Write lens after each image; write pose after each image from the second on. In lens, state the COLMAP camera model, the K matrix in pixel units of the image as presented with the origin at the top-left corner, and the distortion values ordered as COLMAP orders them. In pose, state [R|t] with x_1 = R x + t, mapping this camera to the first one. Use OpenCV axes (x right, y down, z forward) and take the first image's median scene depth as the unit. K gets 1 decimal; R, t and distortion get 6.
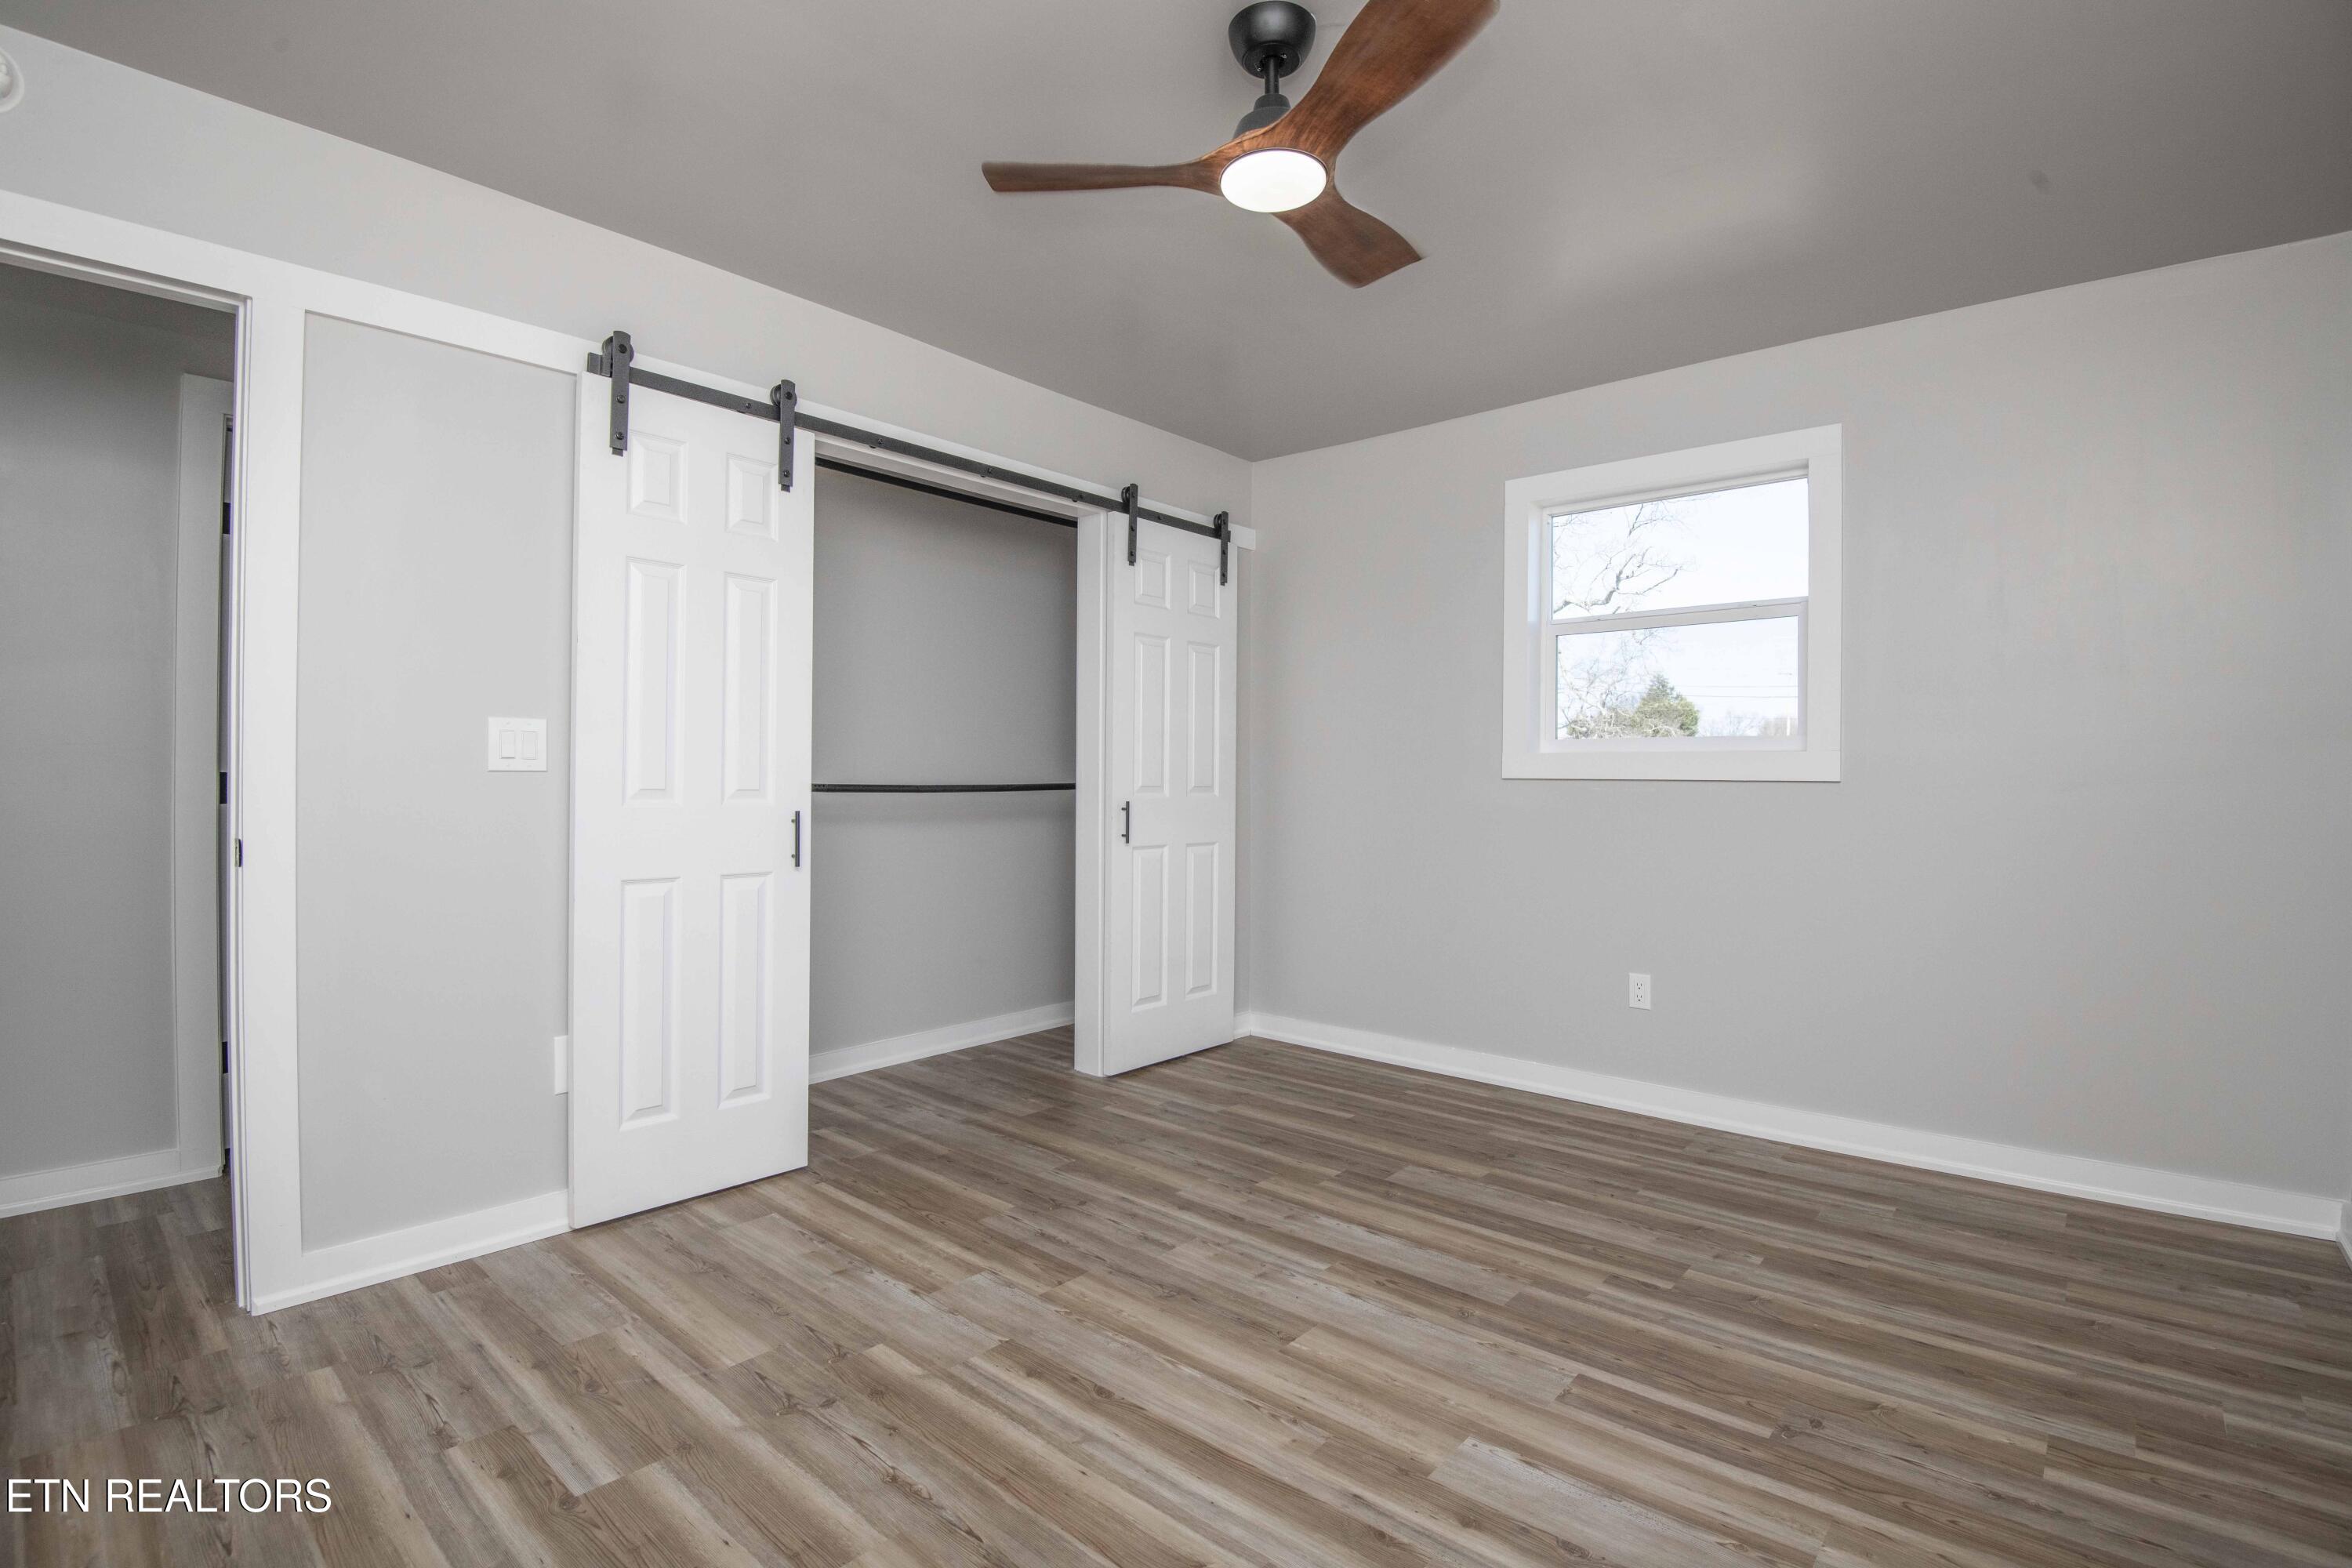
lens RADIAL K [[1088.5, 0, 1188.3], [0, 1088.5, 775.4], [0, 0, 1]] dist [-0.019352, -0.012801]
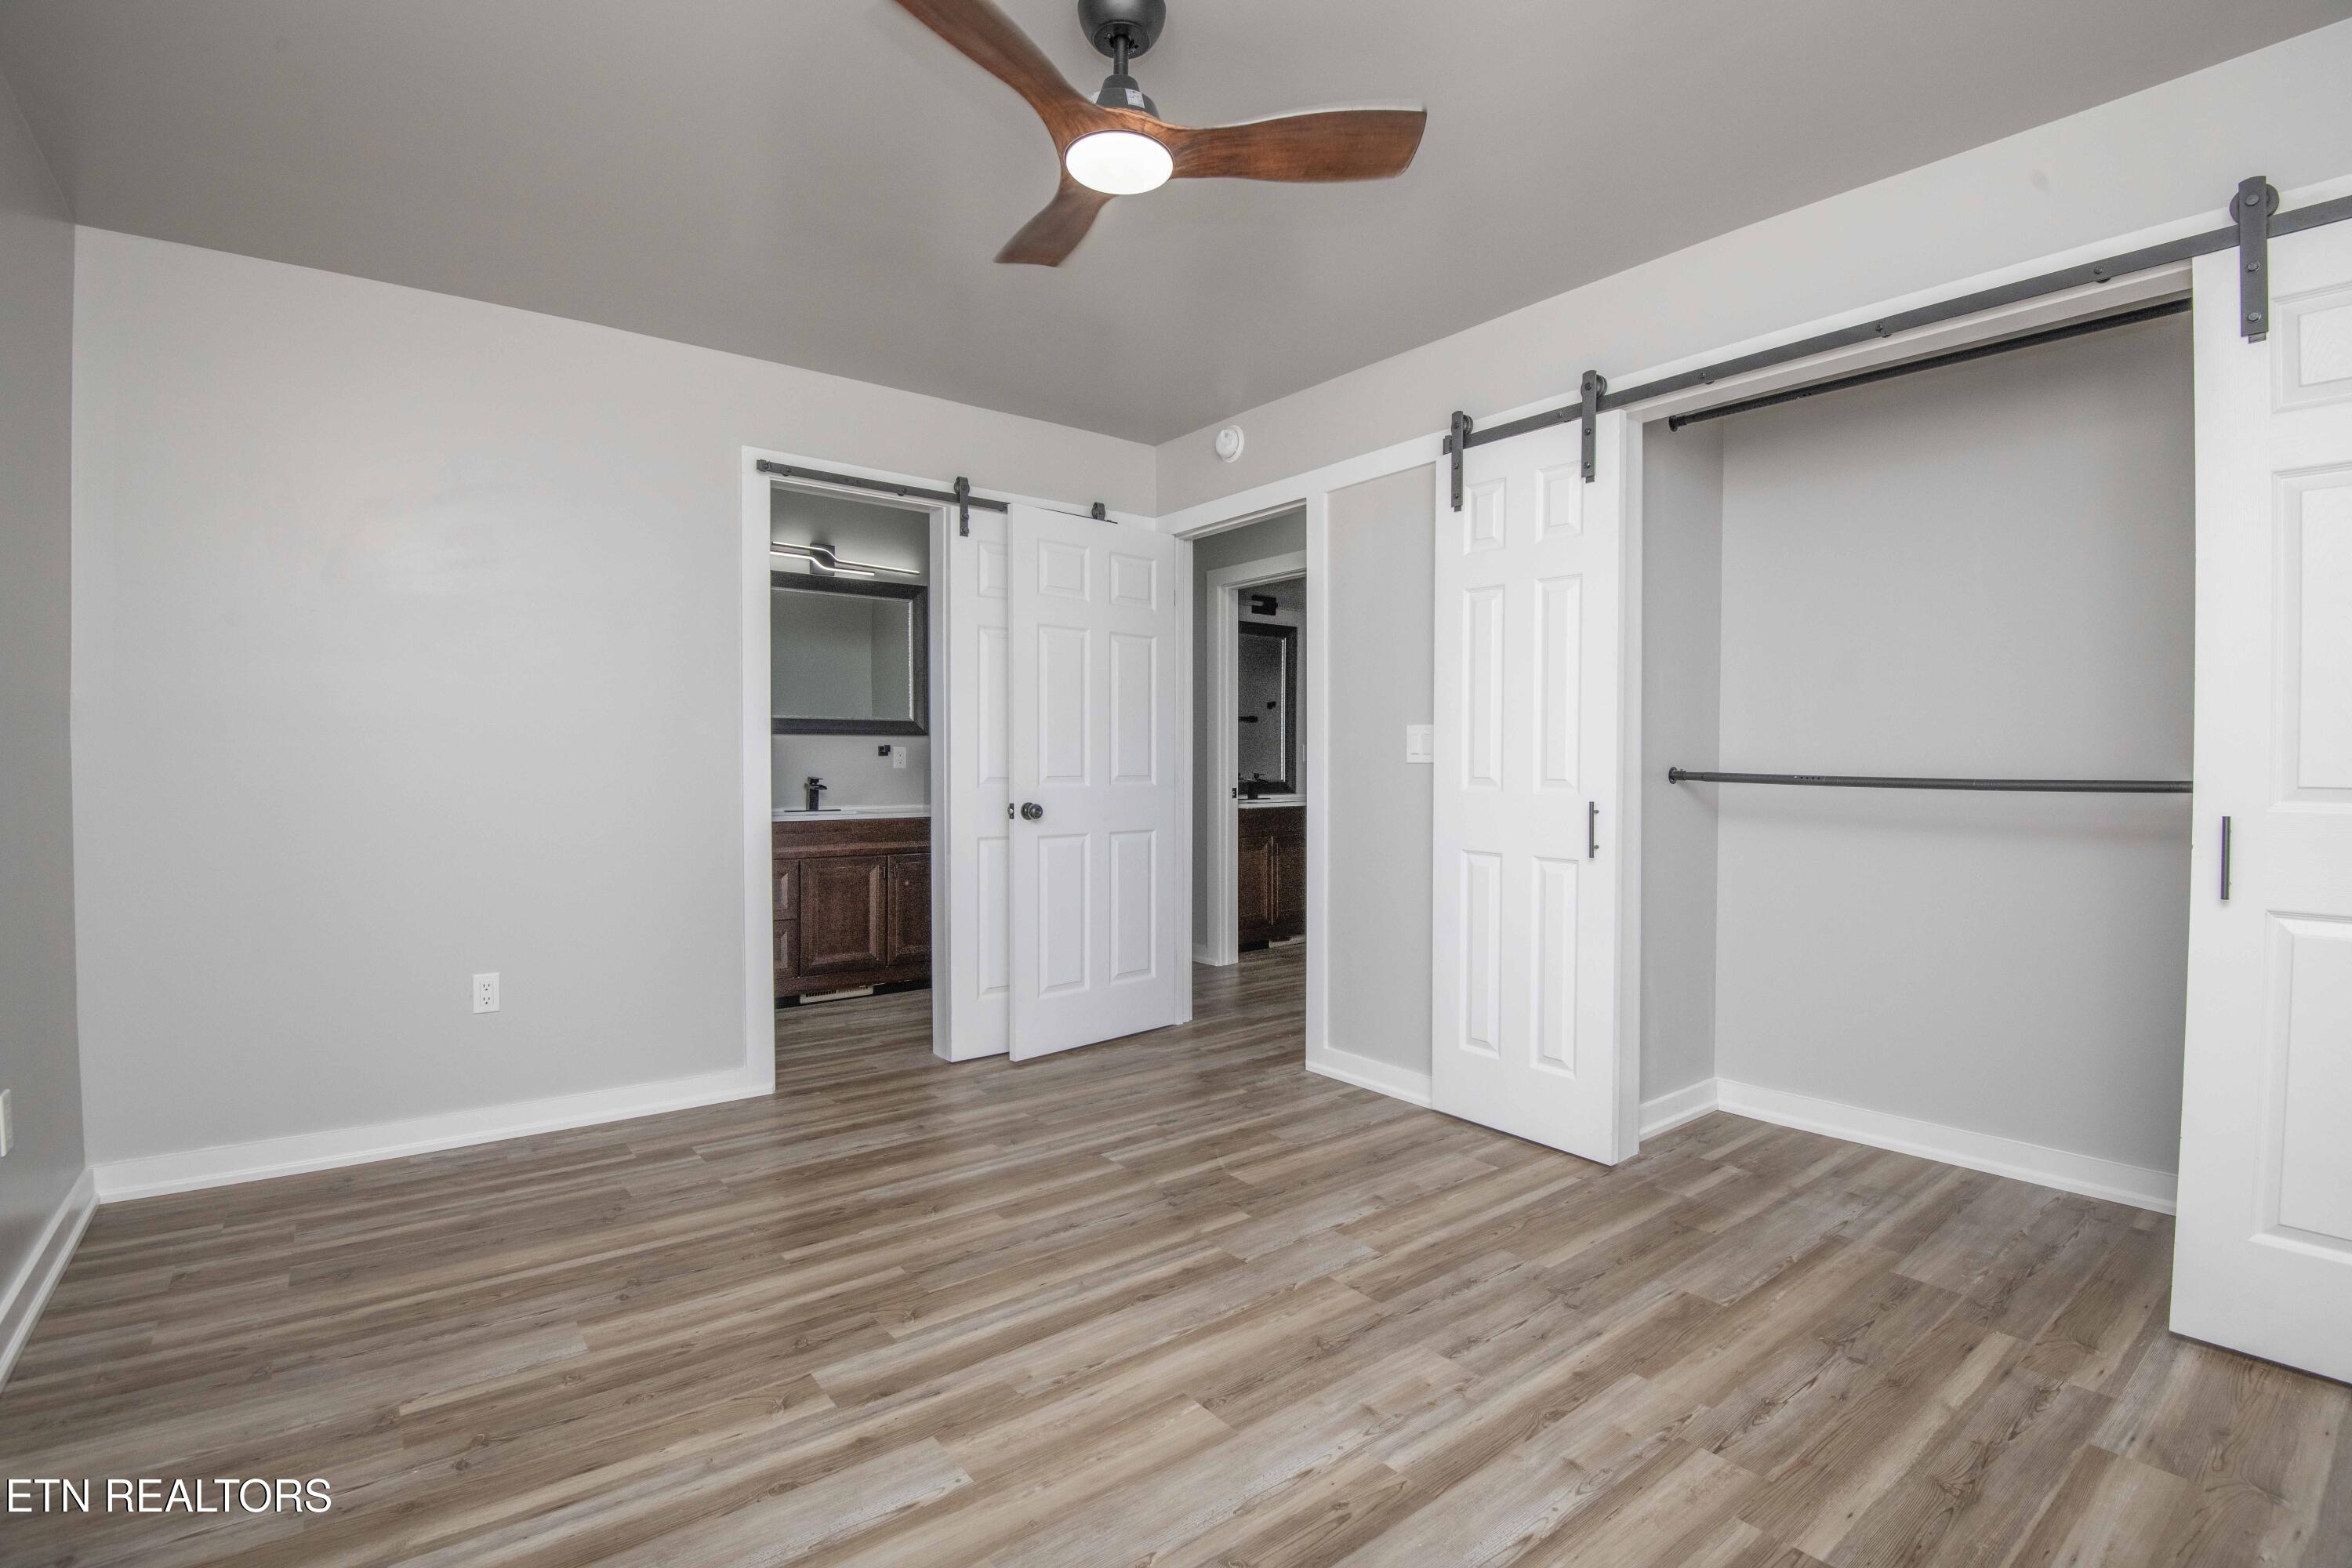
lens RADIAL K [[1088.5, 0, 1182.5], [0, 1088.5, 777.7], [0, 0, 1]] dist [-0.019352, -0.012801]
pose [[-0.190756, 0.010612, -0.981580, 0.789382], [0.000420, 0.999942, 0.010729, -0.000175], [0.981637, 0.001634, -0.190750, 0.946289]]
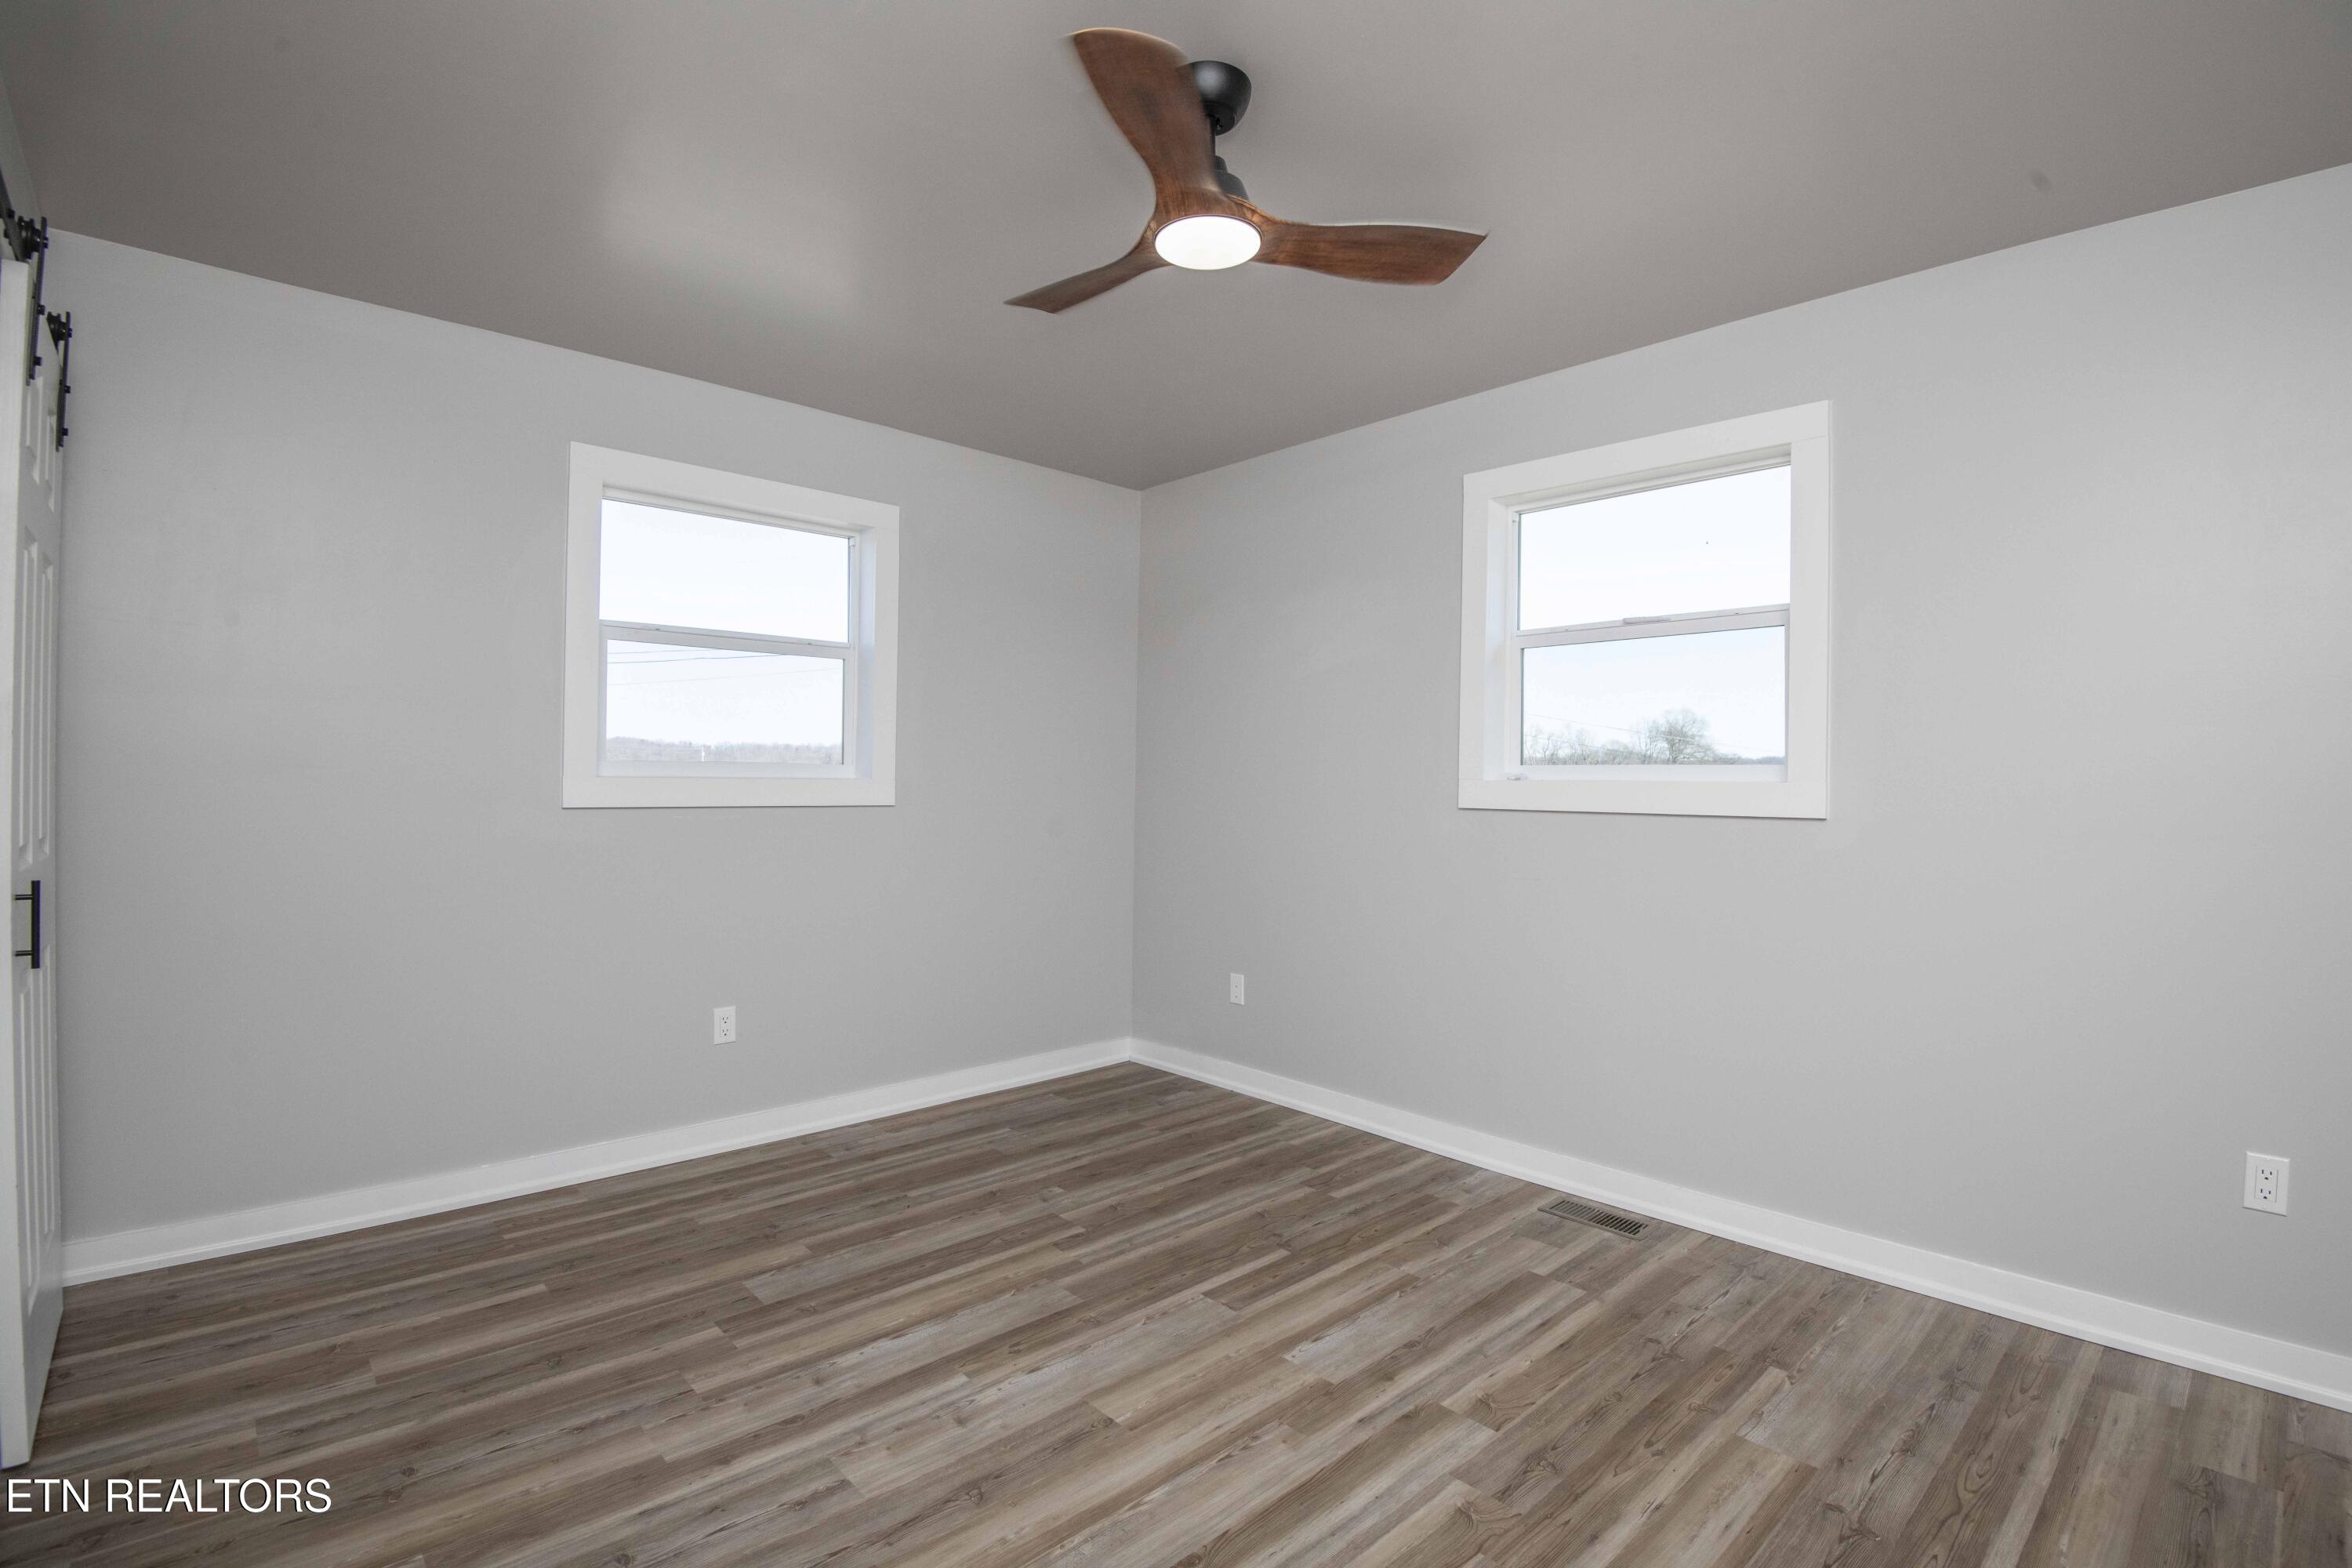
lens RADIAL K [[1088.5, 0, 1182.4], [0, 1088.5, 769.6], [0, 0, 1]] dist [-0.019352, -0.012801]
pose [[0.105678, -0.001021, 0.994400, -0.701944], [-0.011248, 0.999934, 0.002222, -0.049561], [-0.994337, -0.011419, 0.105660, 0.692924]]
